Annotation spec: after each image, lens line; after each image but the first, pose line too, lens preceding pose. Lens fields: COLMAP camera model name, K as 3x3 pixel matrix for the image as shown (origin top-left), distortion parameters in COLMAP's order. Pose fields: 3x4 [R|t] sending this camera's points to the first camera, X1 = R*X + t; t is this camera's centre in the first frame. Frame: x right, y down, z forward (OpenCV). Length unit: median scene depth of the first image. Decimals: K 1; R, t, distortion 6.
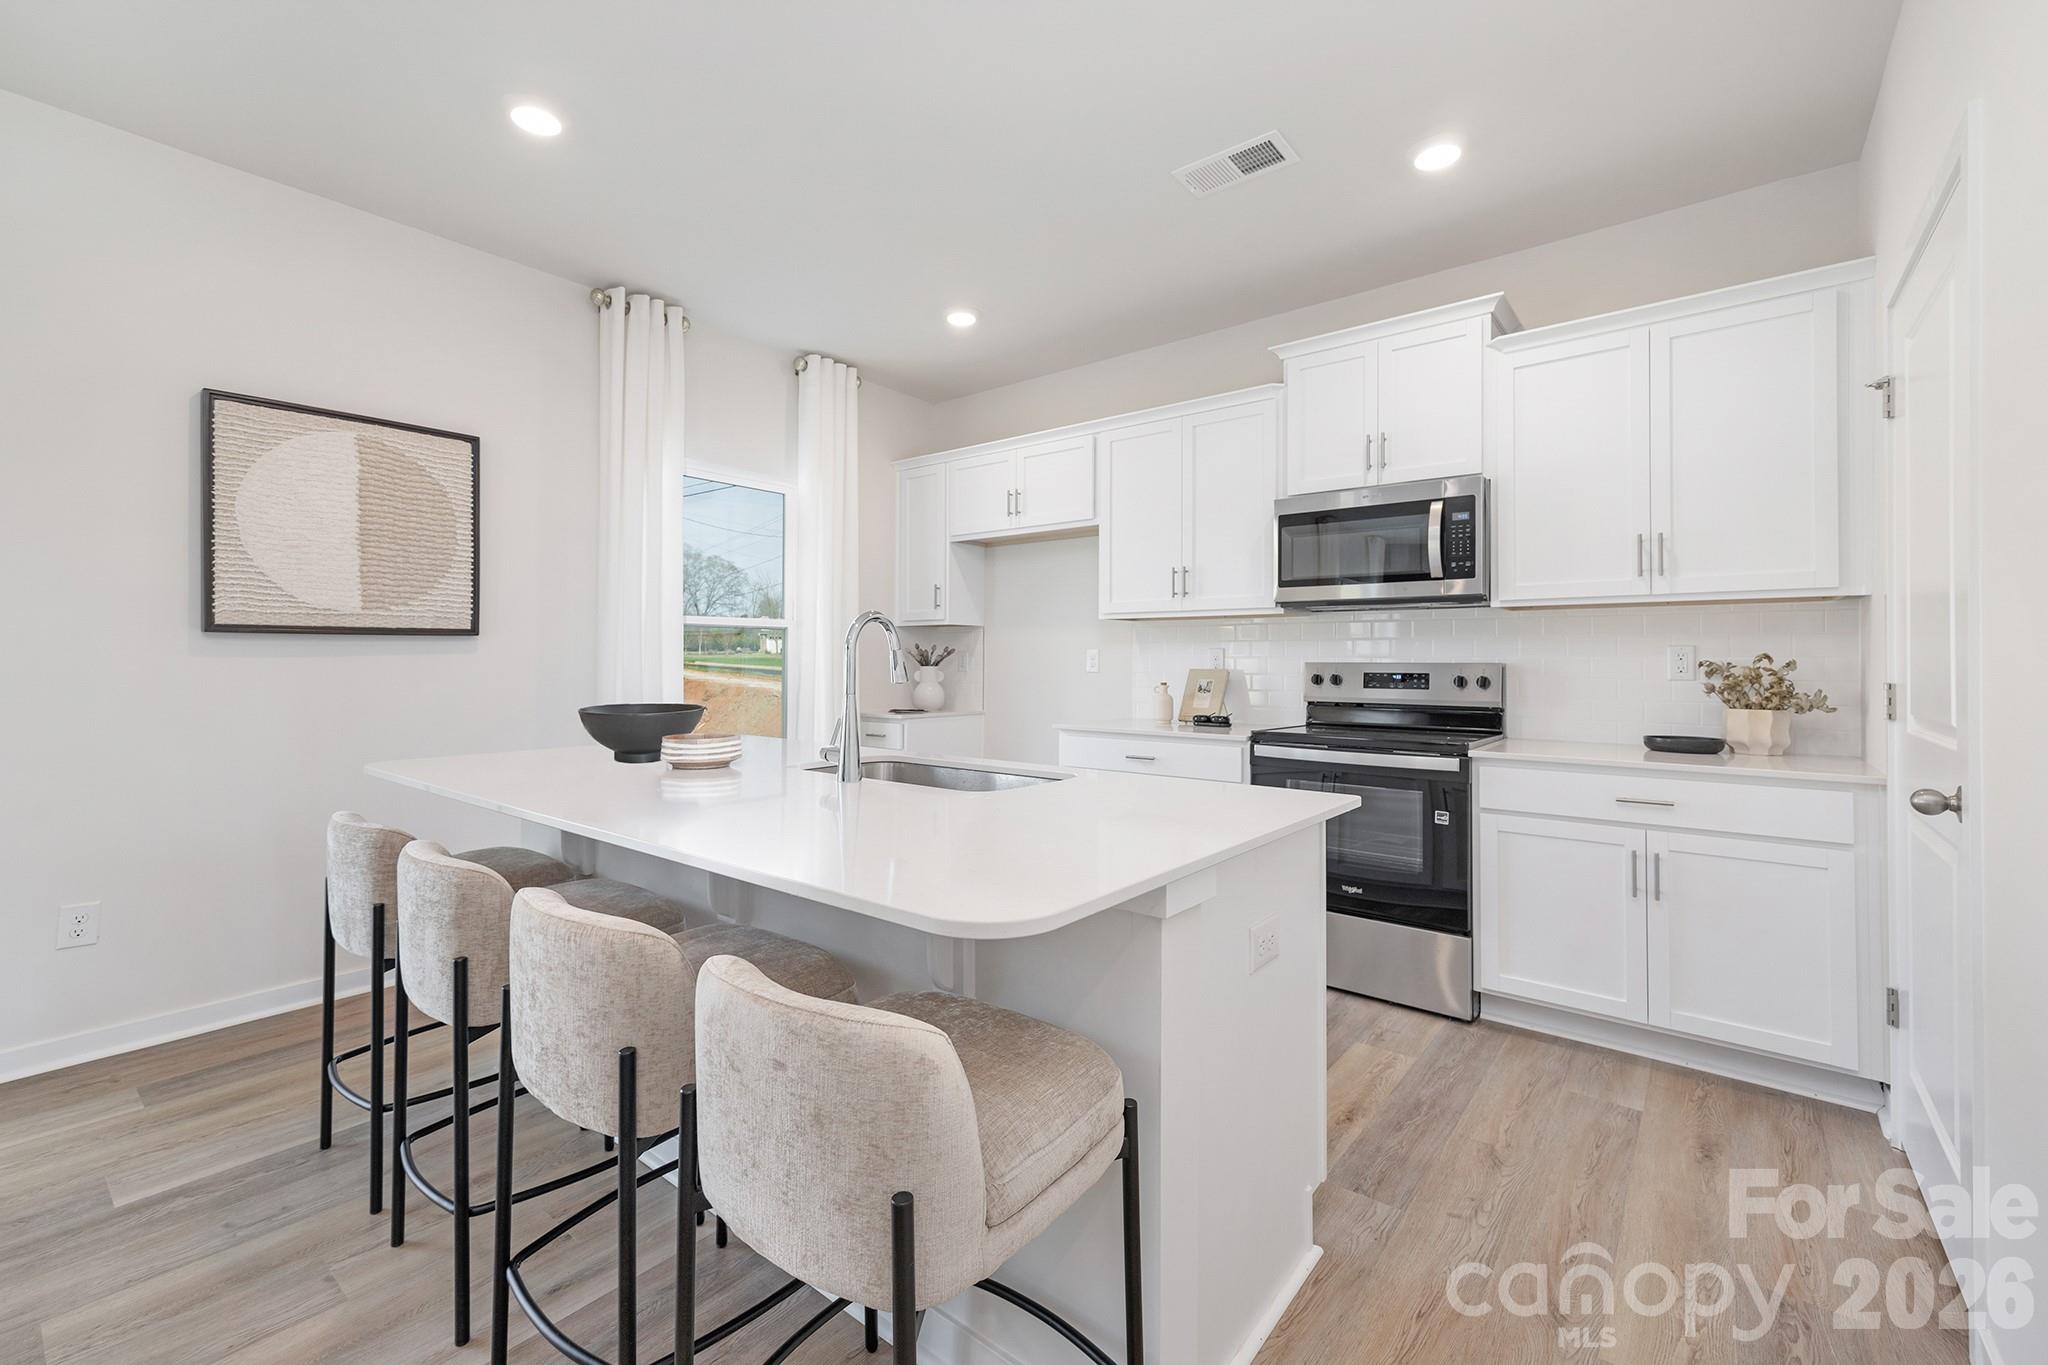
lens RADIAL K [[849.2, 0, 1039.5], [0, 849.2, 656.9], [0, 0, 1]] dist [0.001113, 0.003723]
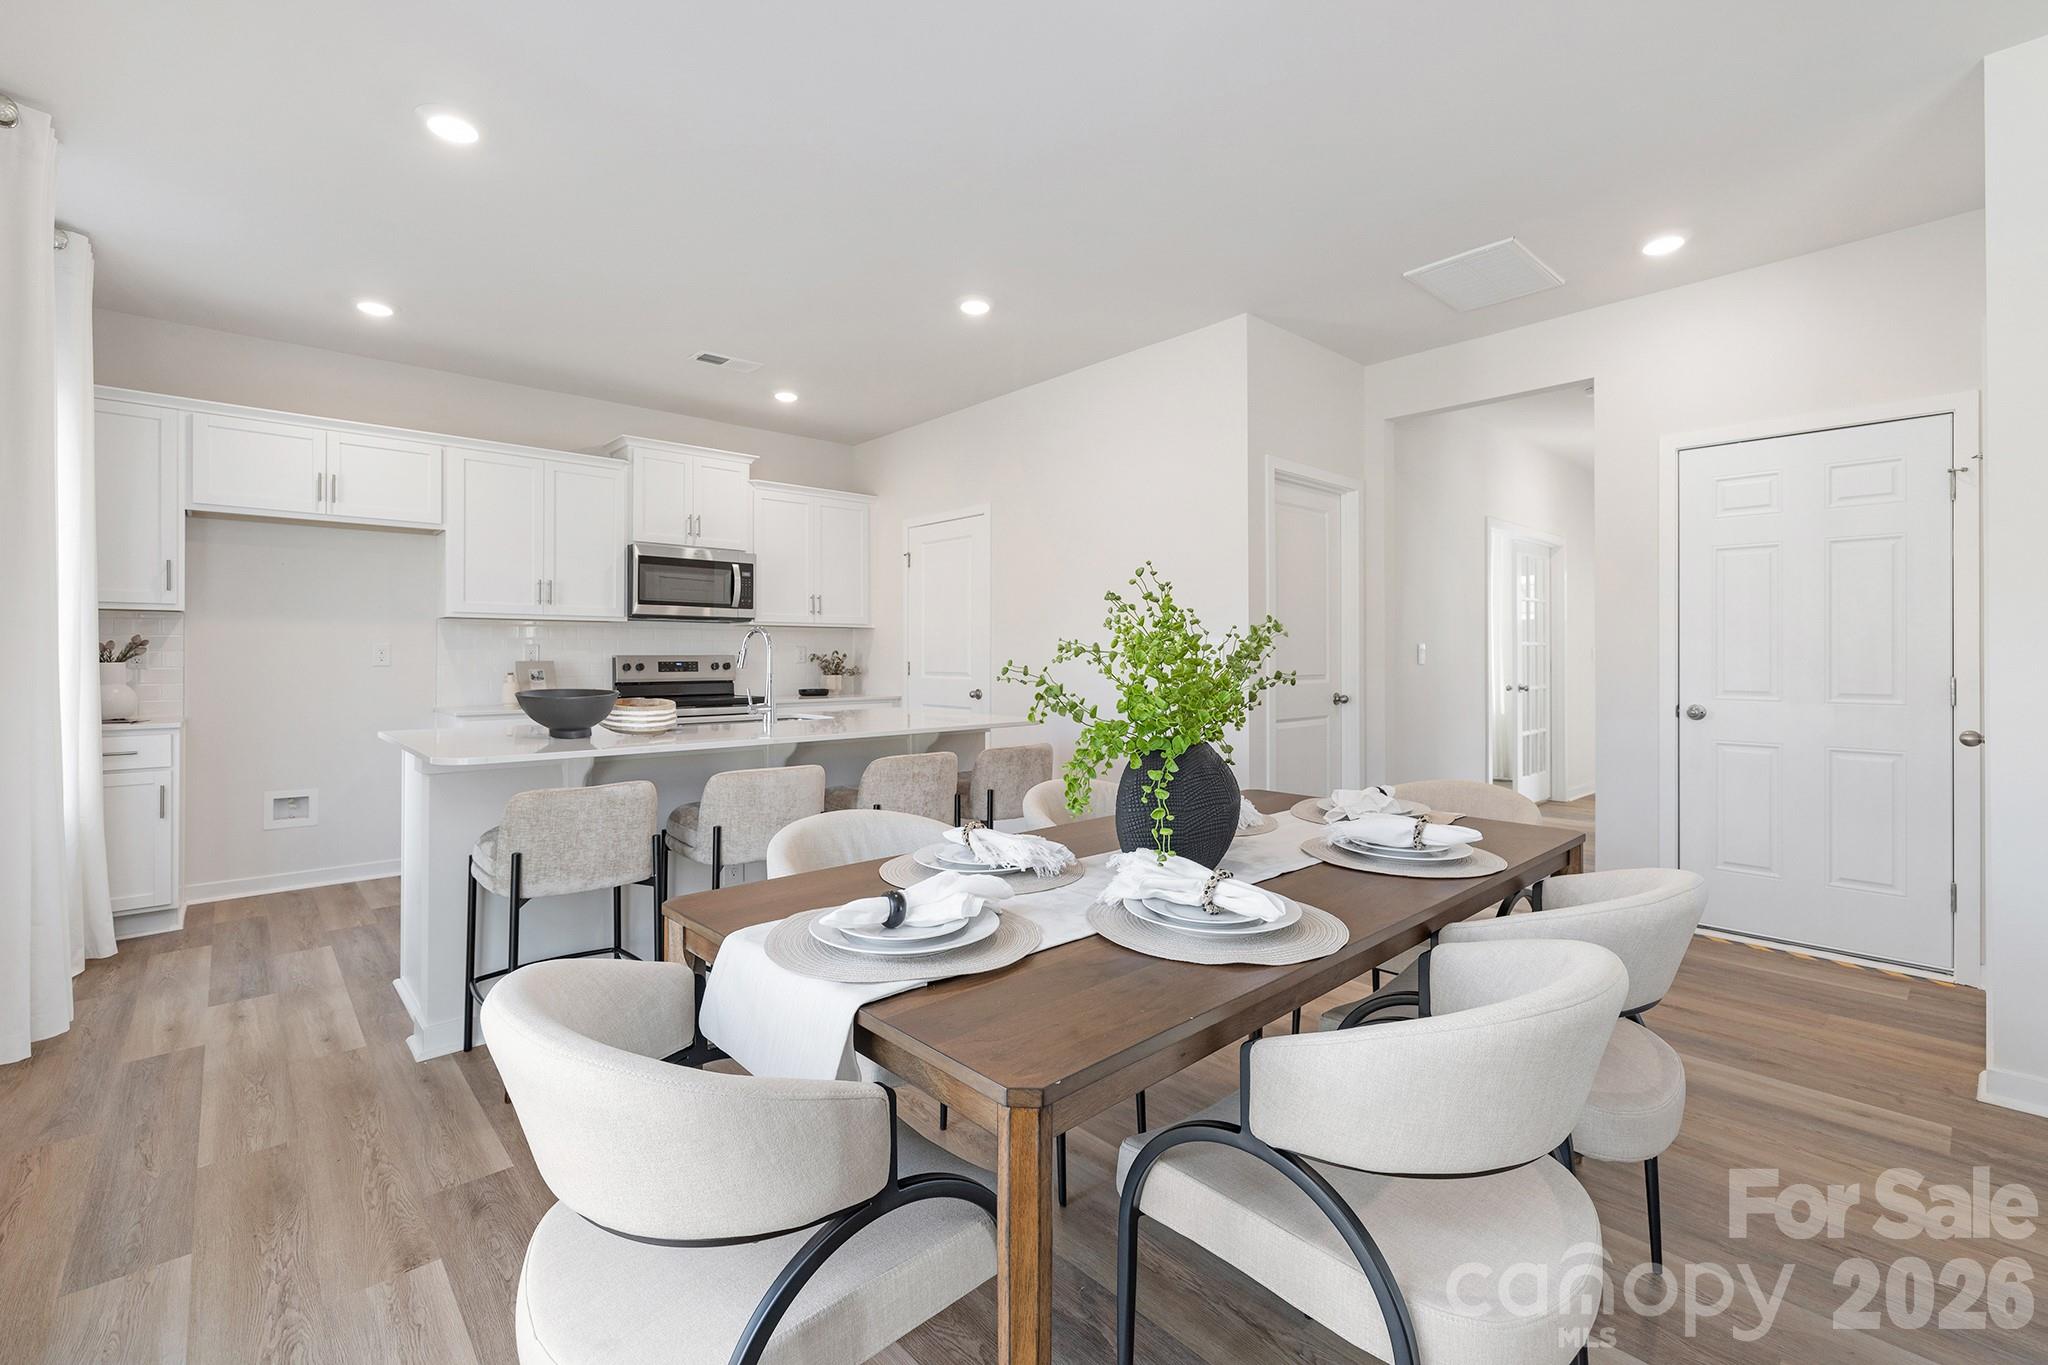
lens RADIAL K [[867.8, 0, 1025.2], [0, 867.8, 674.4], [0, 0, 1]] dist [-0.000745, -0.000169]
pose [[0.146880, -0.022802, 0.988891, -1.126074], [-0.000146, 0.999734, 0.023074, 0.005124], [-0.989154, -0.003533, 0.146838, 0.121198]]
